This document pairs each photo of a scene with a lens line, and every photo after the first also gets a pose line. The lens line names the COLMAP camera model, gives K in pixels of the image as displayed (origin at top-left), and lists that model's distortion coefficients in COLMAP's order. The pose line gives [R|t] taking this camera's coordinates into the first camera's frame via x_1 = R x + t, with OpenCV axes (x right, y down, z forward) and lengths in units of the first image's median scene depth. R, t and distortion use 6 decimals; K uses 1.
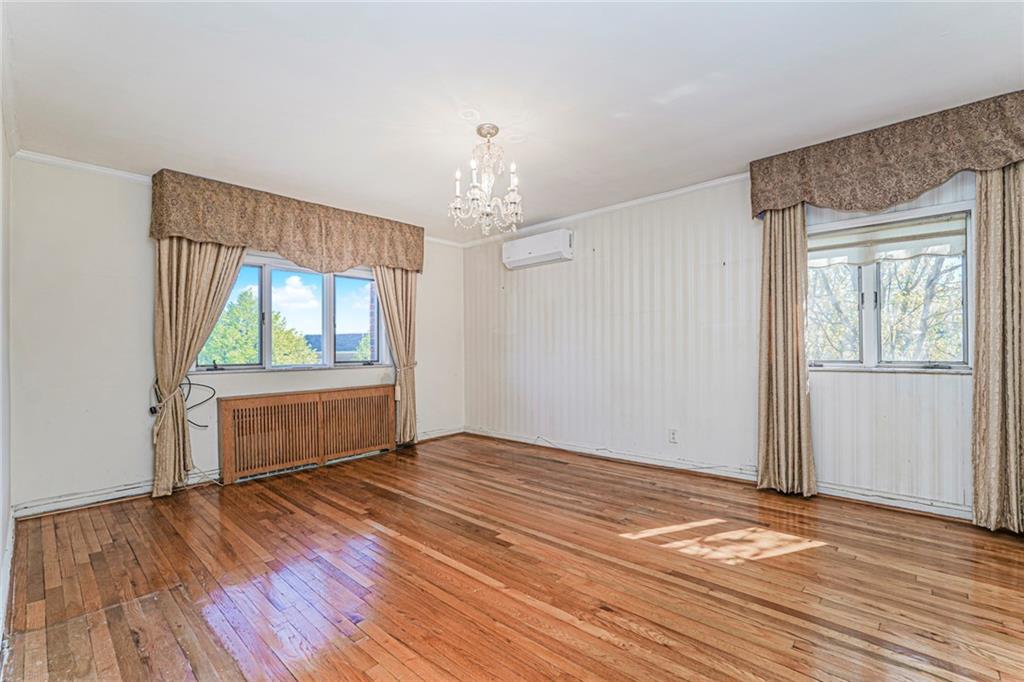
lens RADIAL K [[452.0, 0, 512.3], [0, 452.0, 346.9], [0, 0, 1]] dist [-0.017999, 0.011412]
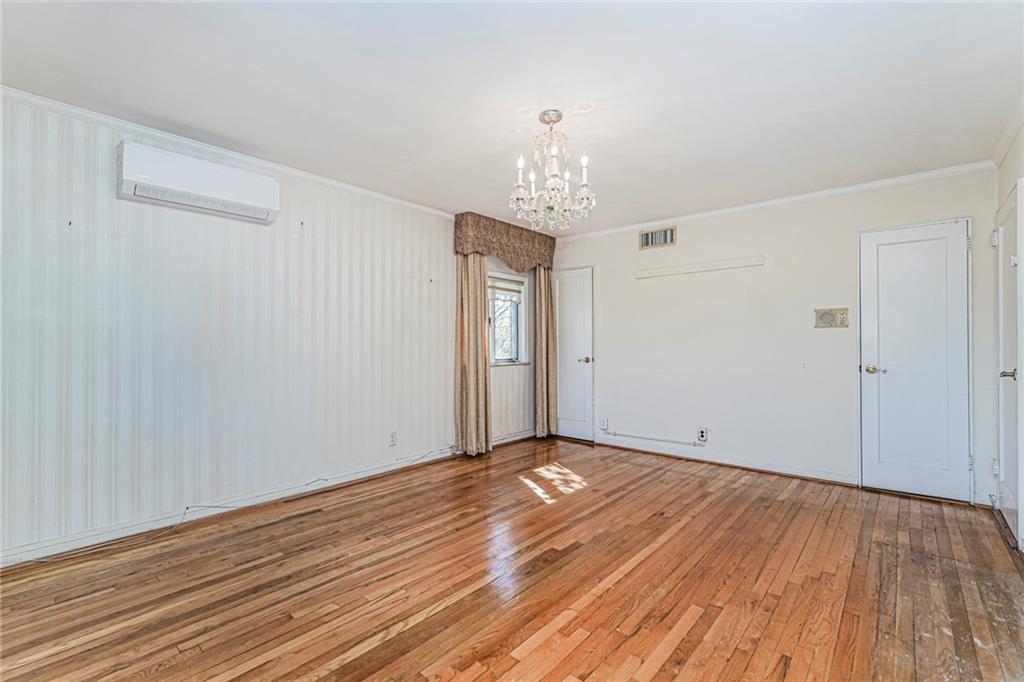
lens RADIAL K [[452.0, 0, 512.3], [0, 452.0, 346.9], [0, 0, 1]] dist [-0.017999, 0.011412]
pose [[-0.022544, 0.002402, 0.999743, -0.837658], [0.001007, 0.999997, -0.002379, -0.009699], [-0.999745, 0.000953, -0.022547, 0.941221]]
